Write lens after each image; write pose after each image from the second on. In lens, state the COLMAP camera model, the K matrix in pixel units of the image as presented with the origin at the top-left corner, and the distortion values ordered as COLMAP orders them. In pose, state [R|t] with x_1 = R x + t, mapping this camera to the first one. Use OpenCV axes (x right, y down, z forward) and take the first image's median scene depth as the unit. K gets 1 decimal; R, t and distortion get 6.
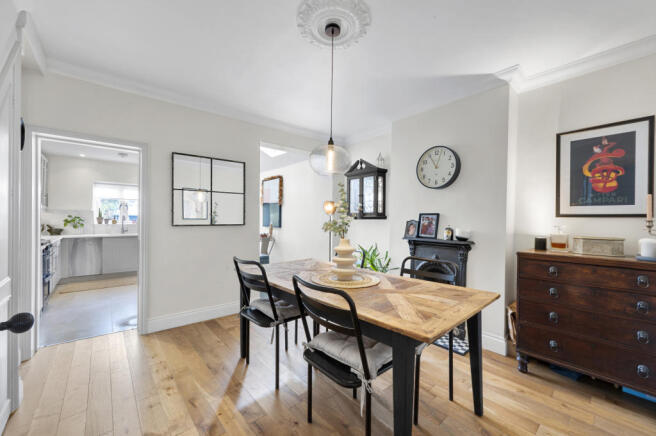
lens RADIAL K [[257.0, 0, 329.2], [0, 257.0, 220.1], [0, 0, 1]] dist [-0.001650, -0.000160]
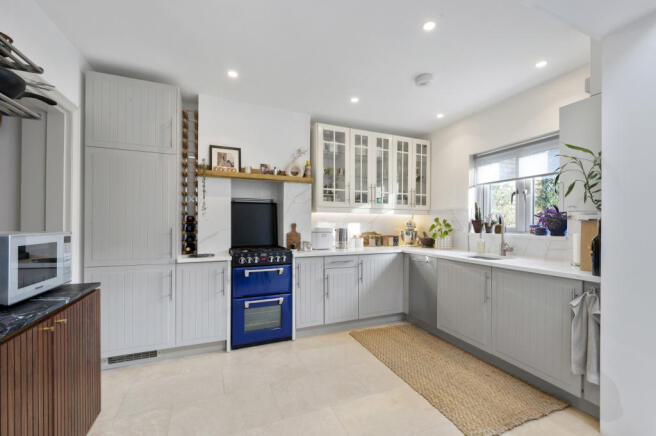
lens RADIAL K [[277.0, 0, 330.2], [0, 277.0, 224.4], [0, 0, 1]] dist [-0.003728, -0.000601]
pose [[-0.314091, -0.007929, -0.949360, -0.278394], [-0.002368, 0.999969, -0.007568, 0.002622], [0.949390, -0.000129, -0.314100, 0.953299]]
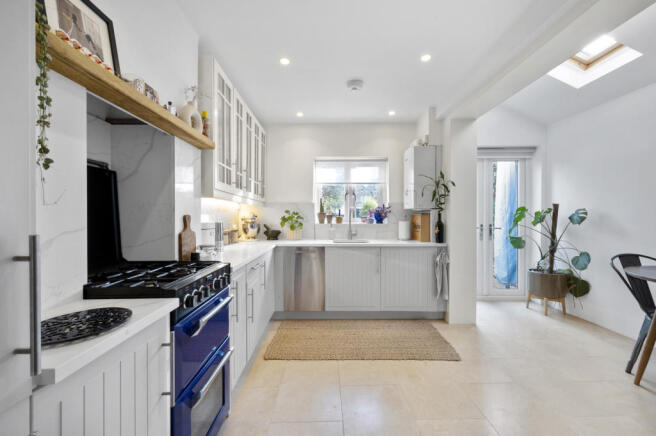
lens RADIAL K [[257.0, 0, 327.1], [0, 257.0, 215.9], [0, 0, 1]] dist [-0.001650, -0.000160]
pose [[0.753210, -0.008718, -0.657722, -0.494940], [0.008704, 0.999957, -0.003287, -0.001064], [0.657722, -0.003249, 0.753254, 0.563950]]
